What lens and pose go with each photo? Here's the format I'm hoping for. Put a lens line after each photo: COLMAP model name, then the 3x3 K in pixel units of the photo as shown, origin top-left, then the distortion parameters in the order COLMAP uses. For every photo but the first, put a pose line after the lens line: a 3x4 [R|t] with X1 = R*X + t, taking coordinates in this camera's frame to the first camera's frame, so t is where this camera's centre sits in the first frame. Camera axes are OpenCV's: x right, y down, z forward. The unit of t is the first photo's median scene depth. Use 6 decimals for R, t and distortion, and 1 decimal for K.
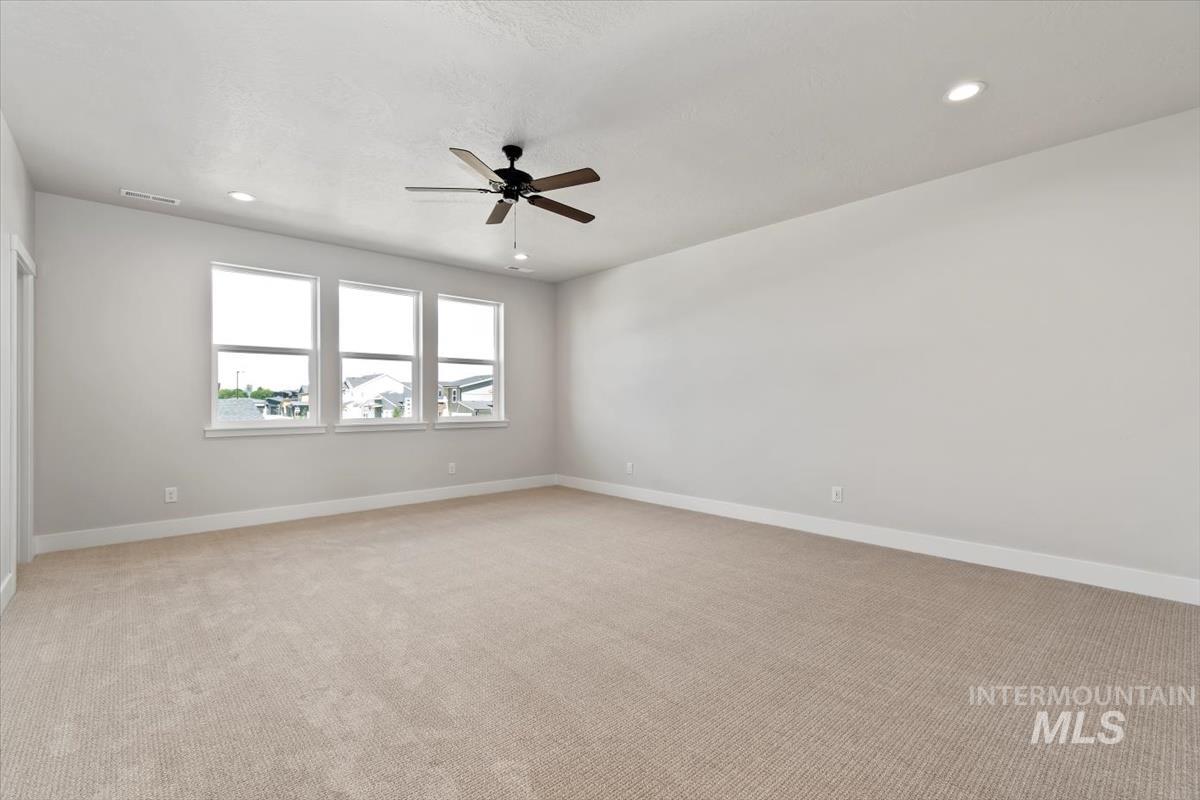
lens RADIAL K [[530.4, 0, 606.1], [0, 530.4, 396.9], [0, 0, 1]] dist [0.003578, 0.000106]
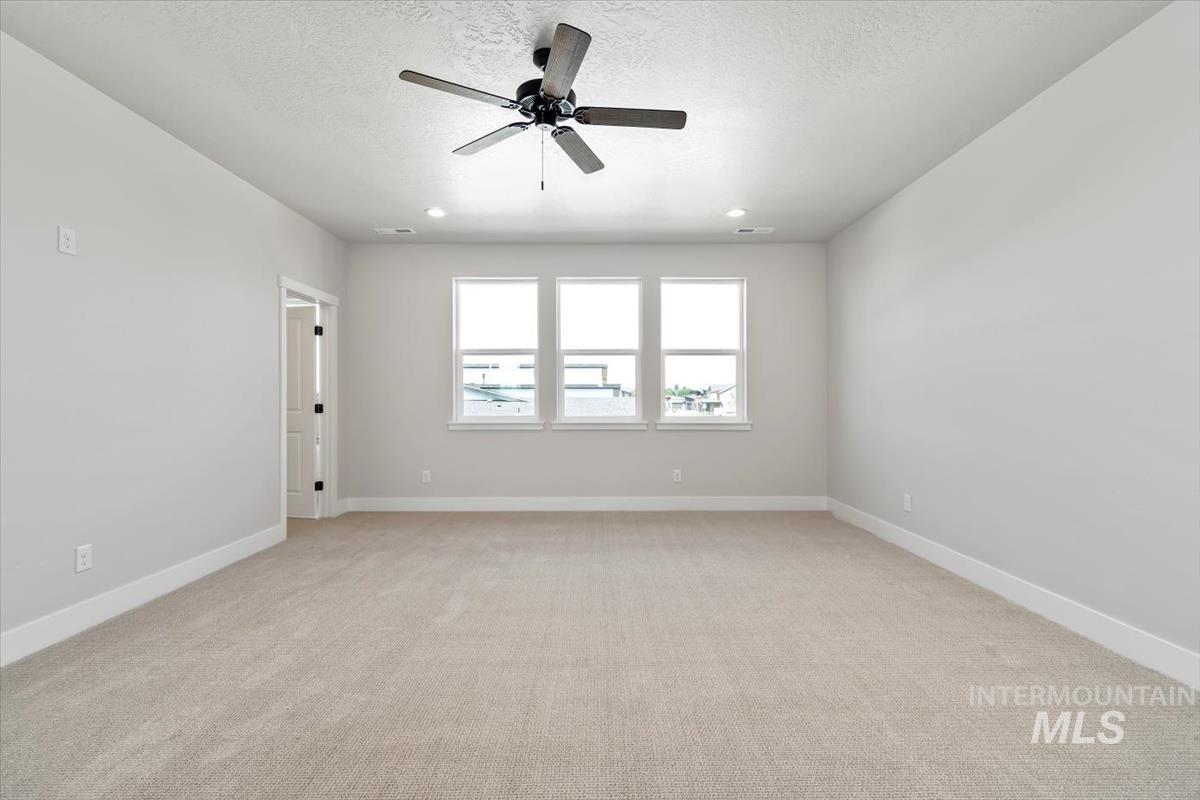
lens RADIAL K [[530.4, 0, 606.1], [0, 530.4, 396.9], [0, 0, 1]] dist [0.003578, 0.000106]
pose [[0.742952, -0.001838, -0.669342, 0.223063], [0.005141, 0.999982, 0.002960, 0.002251], [0.669325, -0.005640, 0.742948, 0.299790]]
